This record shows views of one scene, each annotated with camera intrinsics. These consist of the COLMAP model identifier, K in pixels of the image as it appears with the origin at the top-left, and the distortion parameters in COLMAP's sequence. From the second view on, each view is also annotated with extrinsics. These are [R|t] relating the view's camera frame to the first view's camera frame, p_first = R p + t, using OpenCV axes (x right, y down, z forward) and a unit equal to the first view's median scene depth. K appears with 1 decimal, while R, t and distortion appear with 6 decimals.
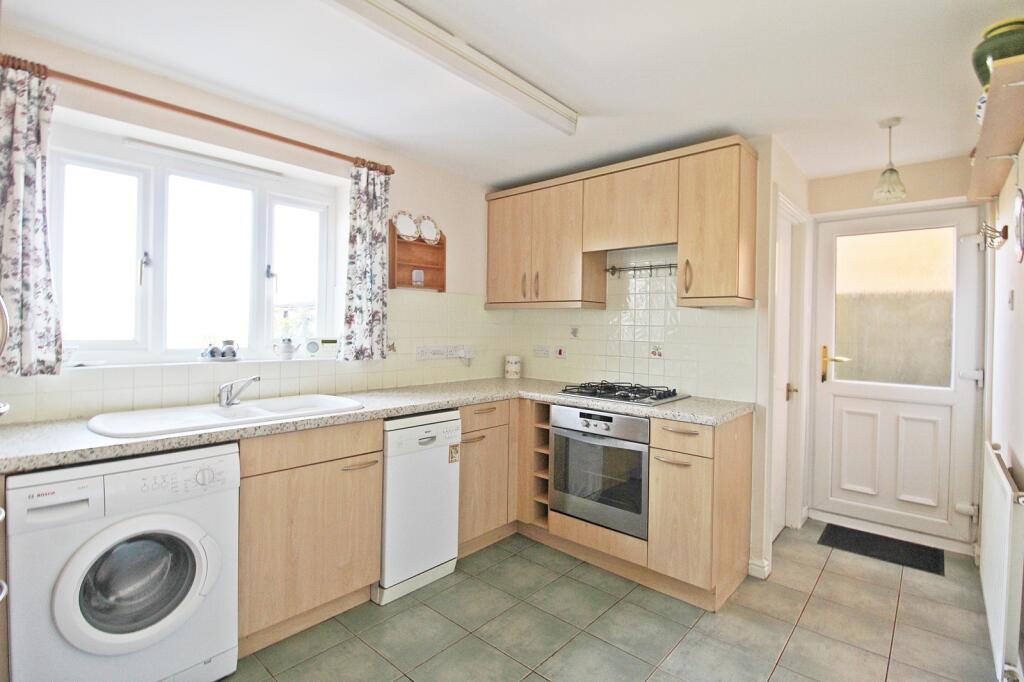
lens RADIAL K [[481.3, 0, 515.1], [0, 481.3, 329.5], [0, 0, 1]] dist [0.001738, -0.012478]
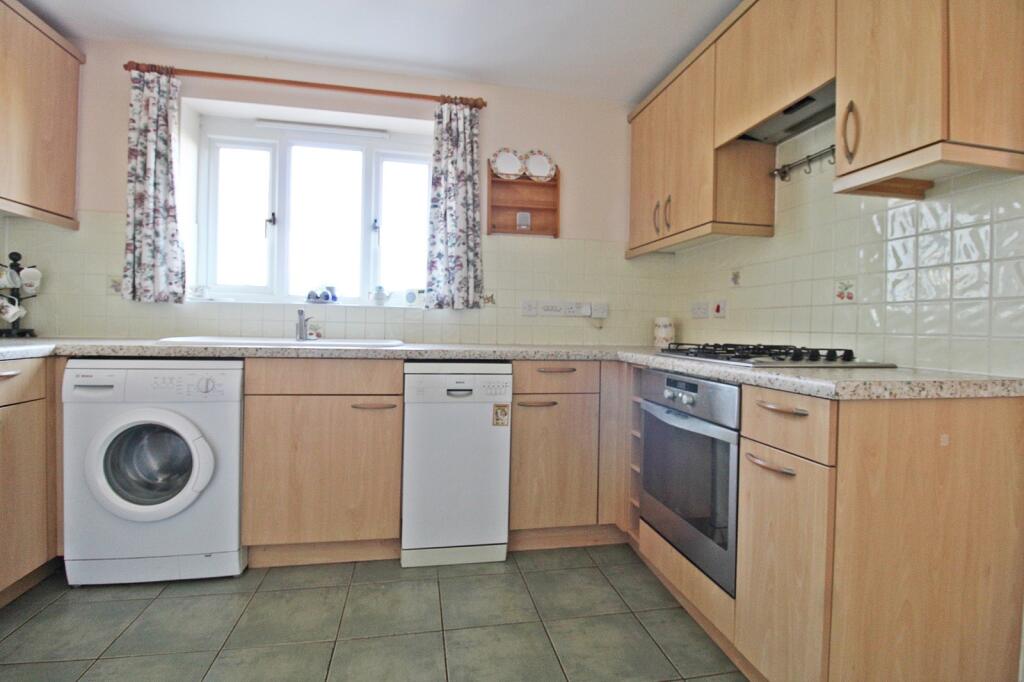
lens RADIAL K [[481.3, 0, 515.1], [0, 481.3, 329.5], [0, 0, 1]] dist [0.001738, -0.012478]
pose [[0.797100, 0.004028, -0.603833, 0.381804], [-0.009990, 0.999929, -0.006517, 0.115110], [0.603764, 0.011227, 0.797084, 0.353248]]
